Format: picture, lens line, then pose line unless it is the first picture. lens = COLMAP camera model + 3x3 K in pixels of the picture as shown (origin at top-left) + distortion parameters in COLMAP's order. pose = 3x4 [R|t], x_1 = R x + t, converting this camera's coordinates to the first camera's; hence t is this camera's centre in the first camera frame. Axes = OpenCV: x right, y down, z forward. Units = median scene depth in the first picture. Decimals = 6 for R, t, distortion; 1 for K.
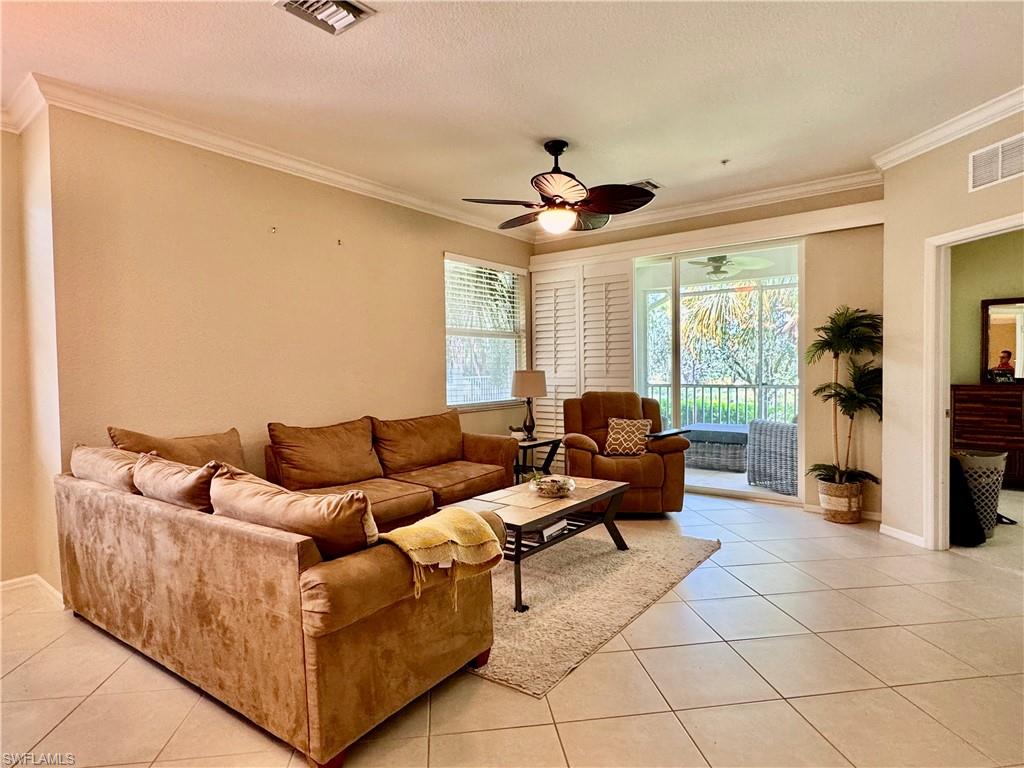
lens RADIAL K [[566.4, 0, 512.0], [0, 566.4, 384.0], [0, 0, 1]] dist [-0.001974, -0.000215]
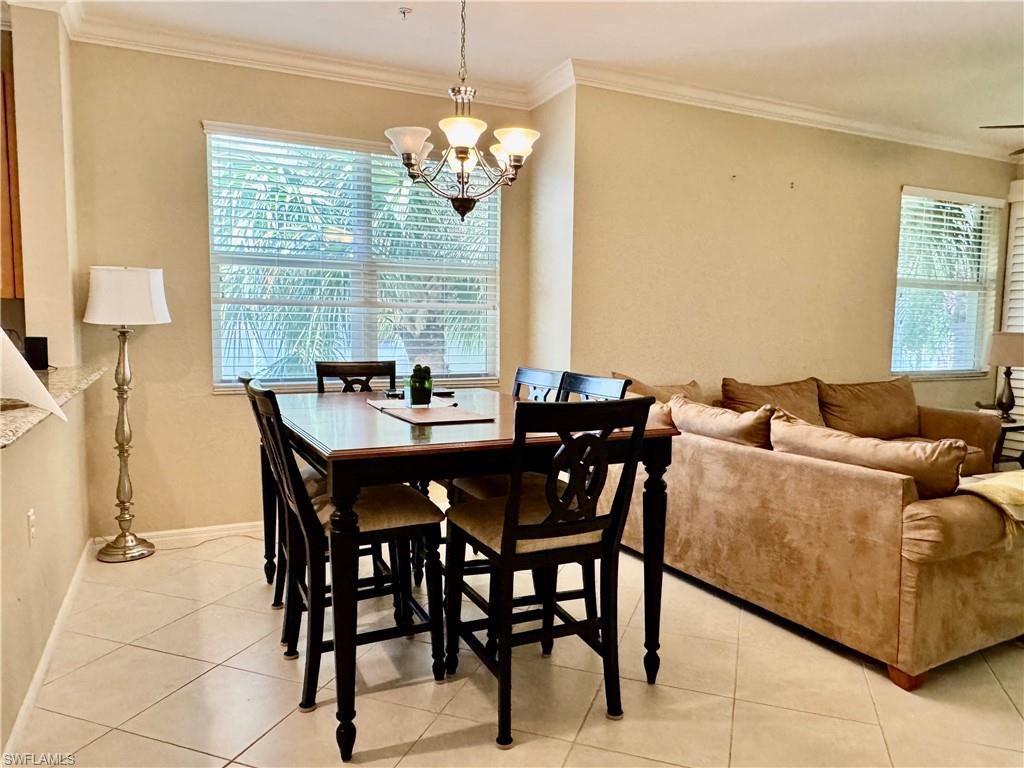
lens RADIAL K [[707.5, 0, 508.7], [0, 707.5, 385.0], [0, 0, 1]] dist [0.003797, -0.000637]
pose [[0.889503, 0.063602, -0.452482, -0.356496], [-0.037490, 0.997085, 0.066453, 0.023478], [0.455389, -0.042147, 0.889294, -0.476657]]
